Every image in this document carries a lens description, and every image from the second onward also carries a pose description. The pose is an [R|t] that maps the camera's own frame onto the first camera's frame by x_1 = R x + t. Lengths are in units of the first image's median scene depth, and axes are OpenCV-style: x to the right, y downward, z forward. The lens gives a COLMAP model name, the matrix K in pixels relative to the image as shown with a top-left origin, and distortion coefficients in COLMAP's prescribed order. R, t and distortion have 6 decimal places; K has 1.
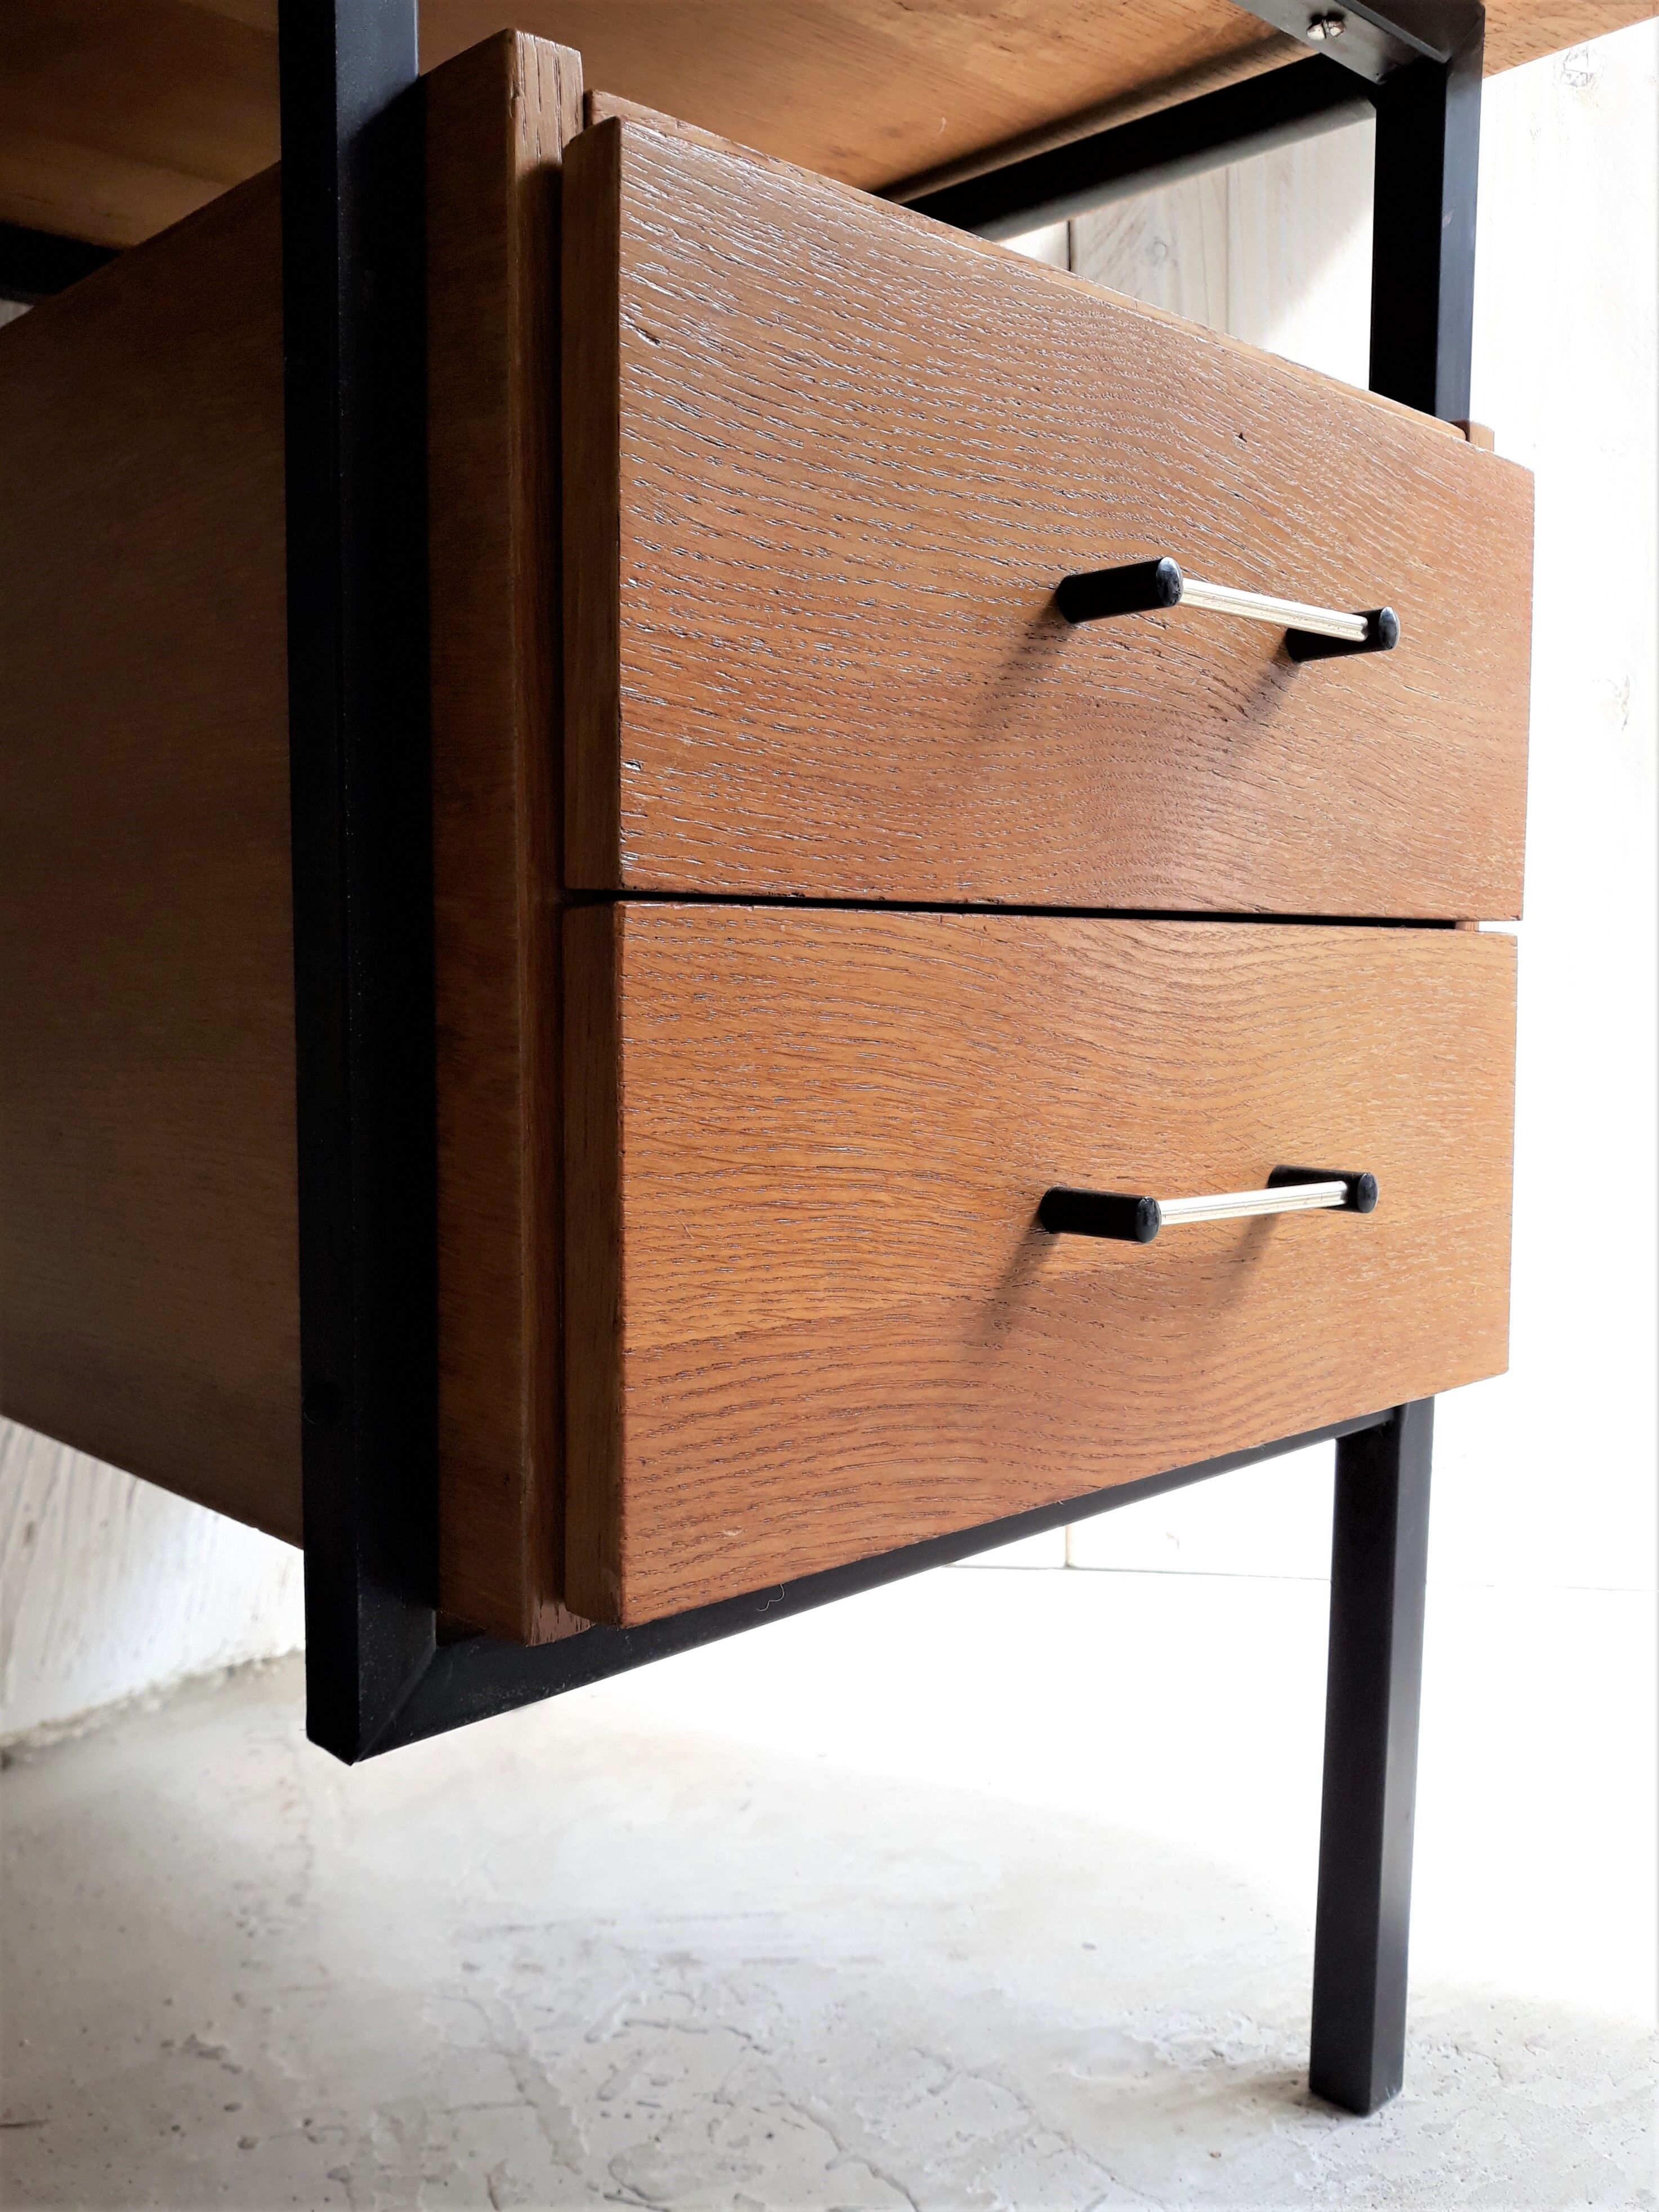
lens RADIAL K [[1892.4, 0, 808.1], [0, 1892.4, 1104.8], [0, 0, 1]] dist [-0.006541, -0.009288]
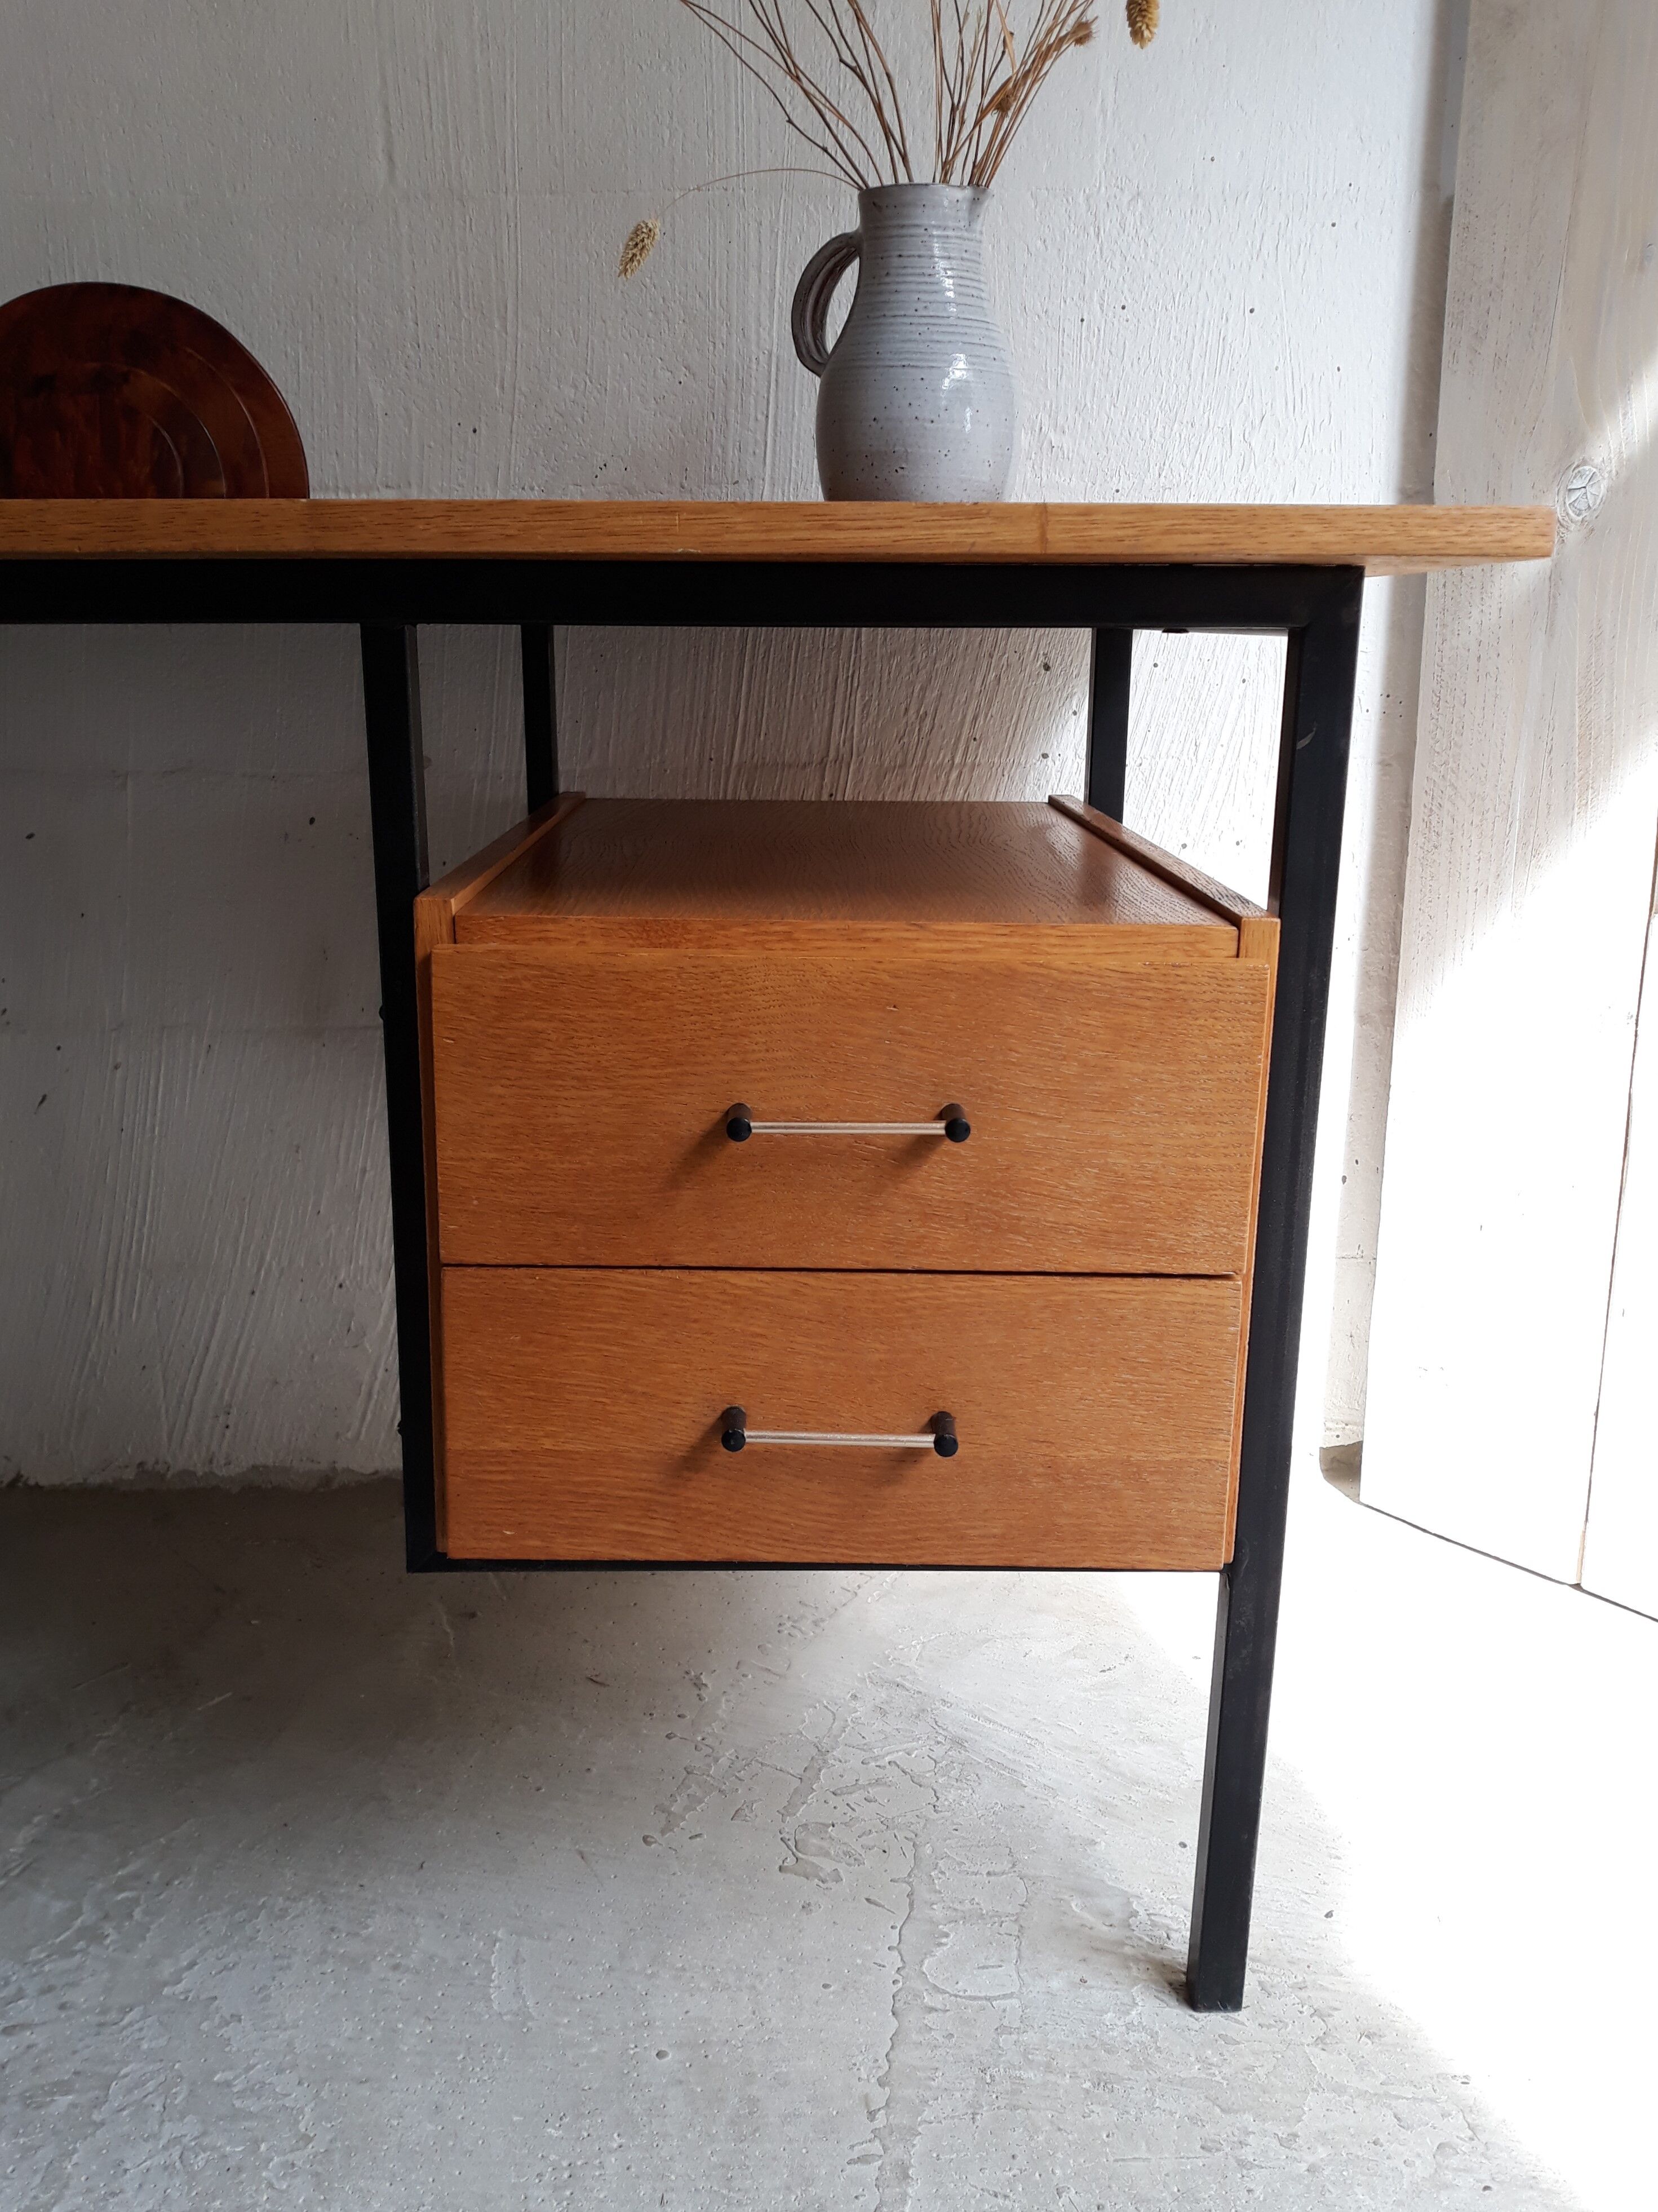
lens RADIAL K [[1892.2, 0, 807.6], [0, 1892.2, 1104.8], [0, 0, 1]] dist [-0.006541, -0.009288]
pose [[0.745570, 0.168787, -0.644699, 1.465600], [-0.066374, 0.981392, 0.180177, -0.648116], [0.663114, -0.091543, 0.742900, -0.362781]]
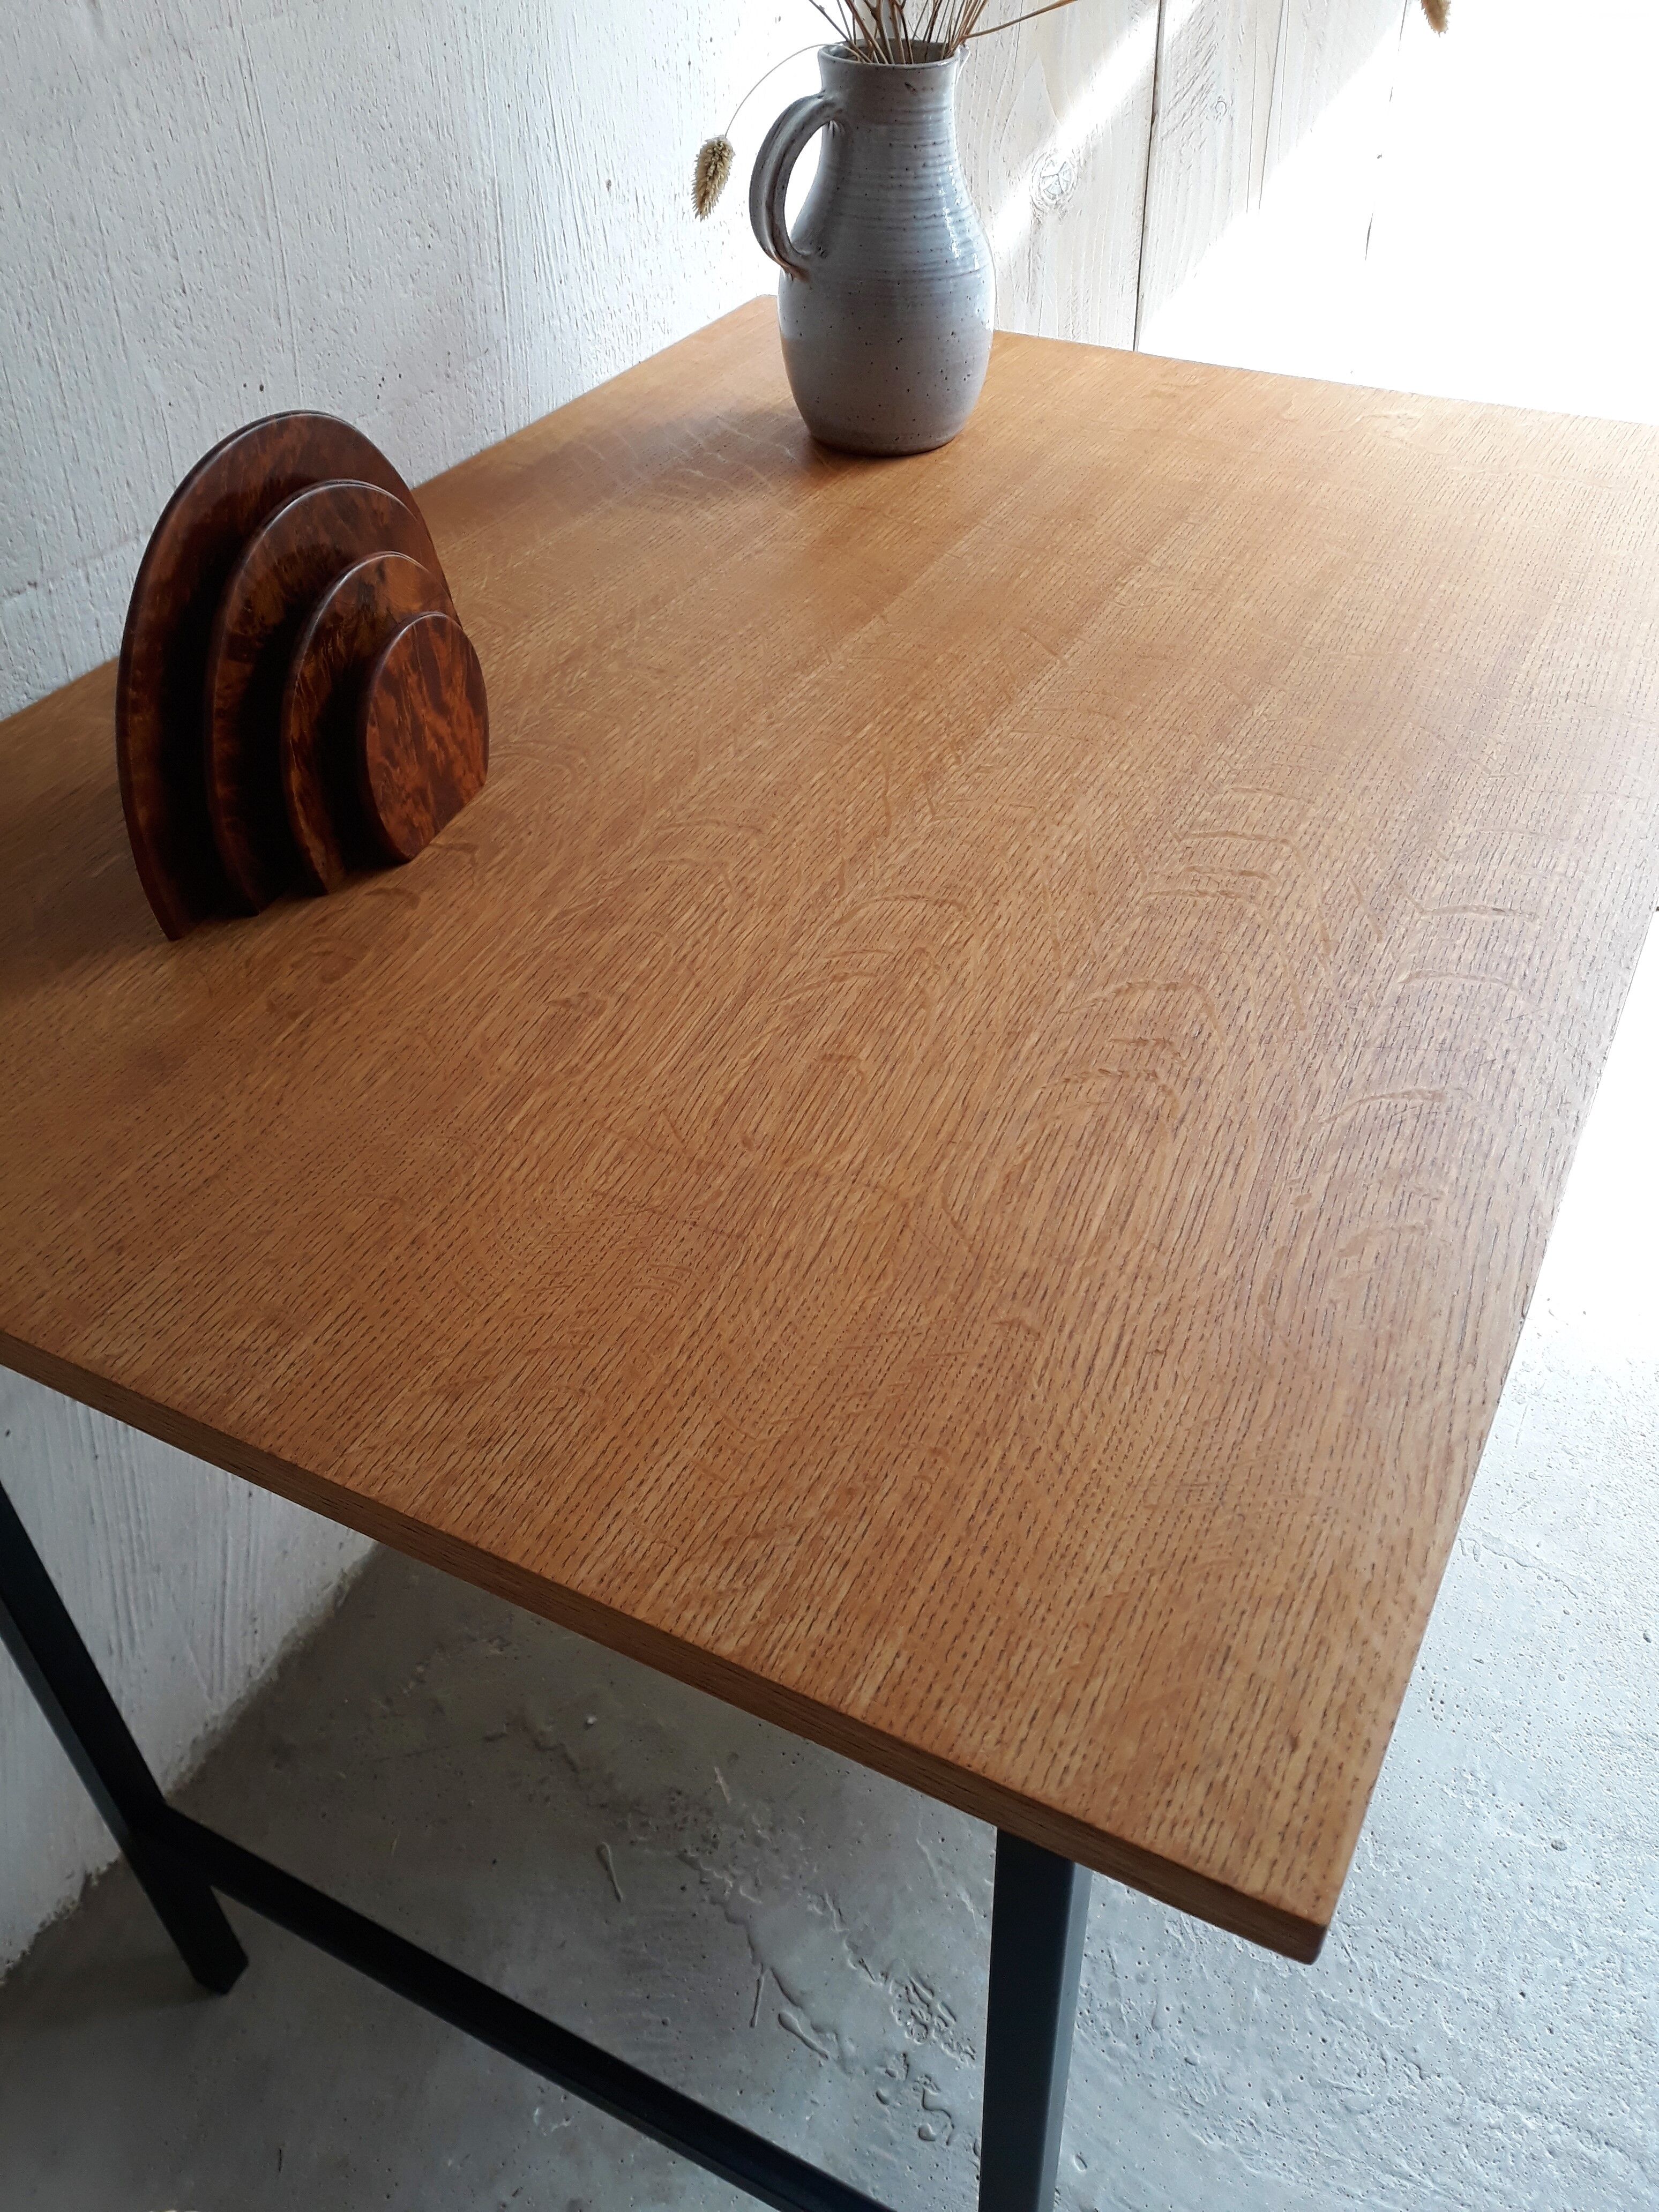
lens RADIAL K [[1816.8, 0, 804.0], [0, 1816.8, 1054.2], [0, 0, 1]] dist [0.005280, 0.008854]
pose [[0.946523, -0.216300, 0.239392, -1.406358], [0.053400, 0.836780, 0.544930, -1.683569], [-0.318186, -0.503005, 0.803582, -0.635580]]
